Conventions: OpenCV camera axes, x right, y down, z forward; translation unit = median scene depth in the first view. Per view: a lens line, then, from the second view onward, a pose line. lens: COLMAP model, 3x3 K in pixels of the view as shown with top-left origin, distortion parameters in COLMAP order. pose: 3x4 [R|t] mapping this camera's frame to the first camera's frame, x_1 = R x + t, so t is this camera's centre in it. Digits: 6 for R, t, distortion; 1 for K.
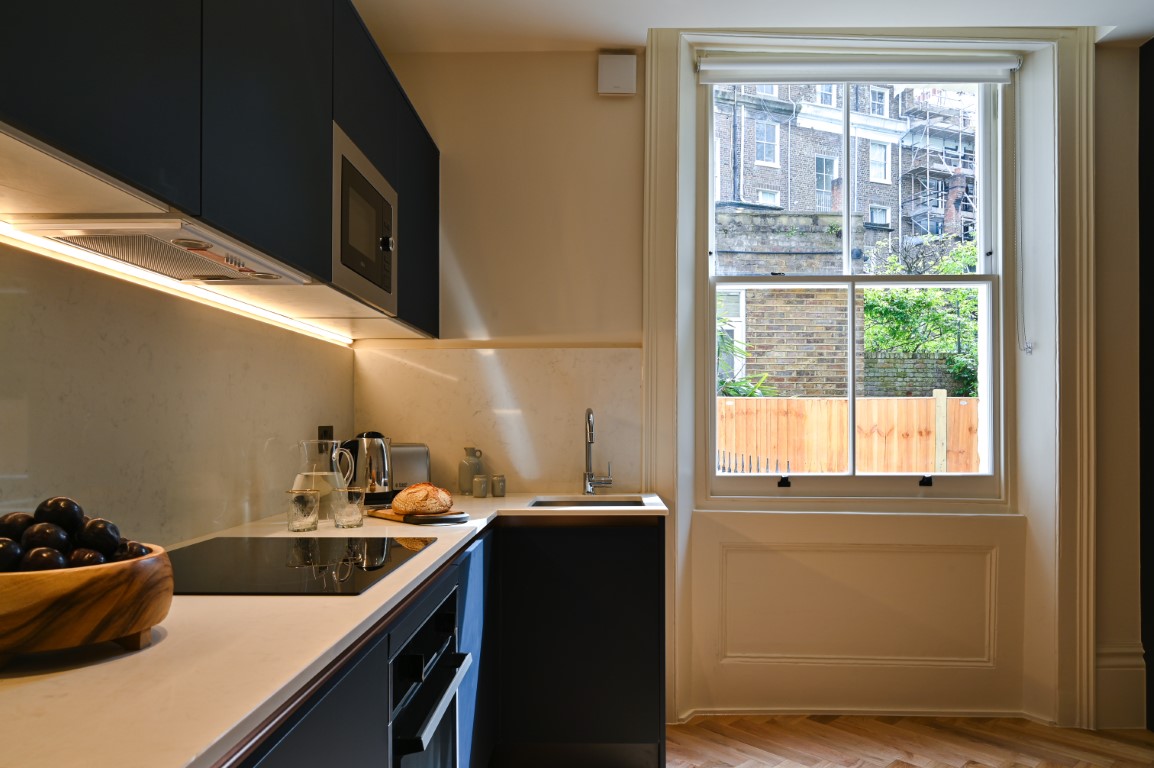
lens RADIAL K [[778.9, 0, 579.6], [0, 778.9, 417.4], [0, 0, 1]] dist [0.000764, 0.000241]
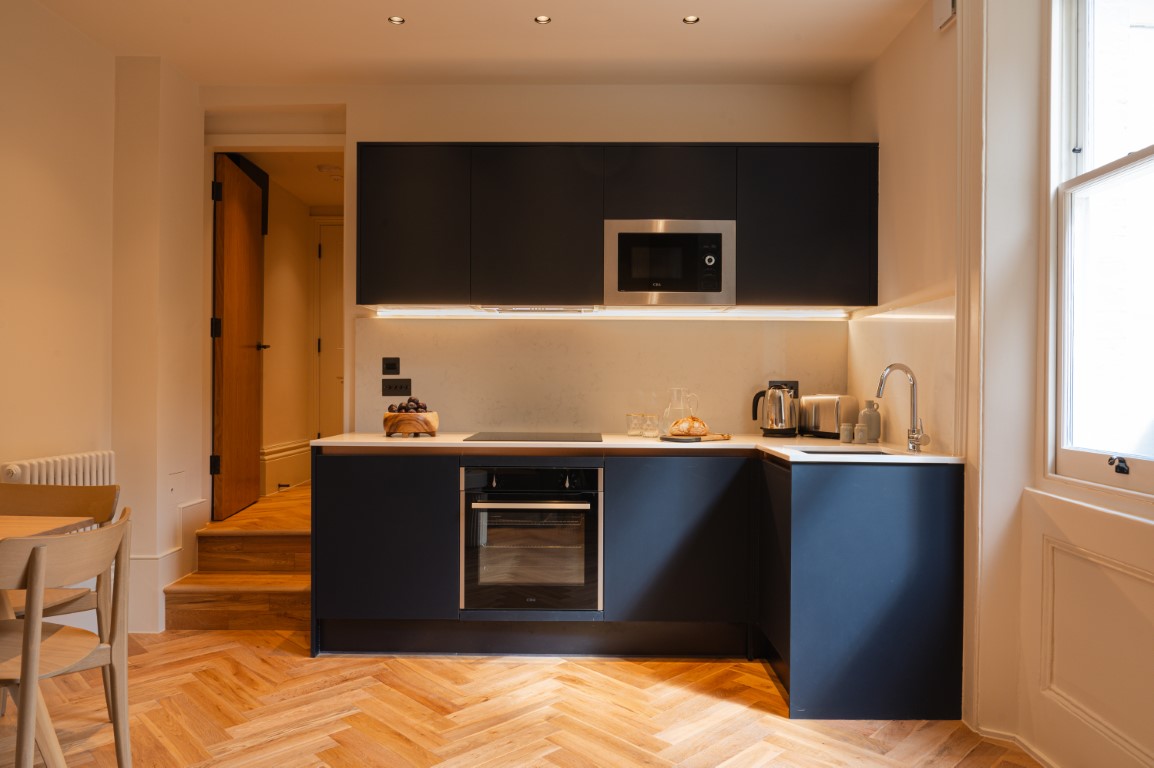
lens RADIAL K [[779.9, 0, 577.0], [0, 779.9, 384.0], [0, 0, 1]] dist [0.000040, 0.000188]
pose [[0.005920, 0.001025, -0.999982, 0.970013], [-0.000172, 0.999999, 0.001024, 0.012841], [0.999982, 0.000166, 0.005920, 0.558192]]
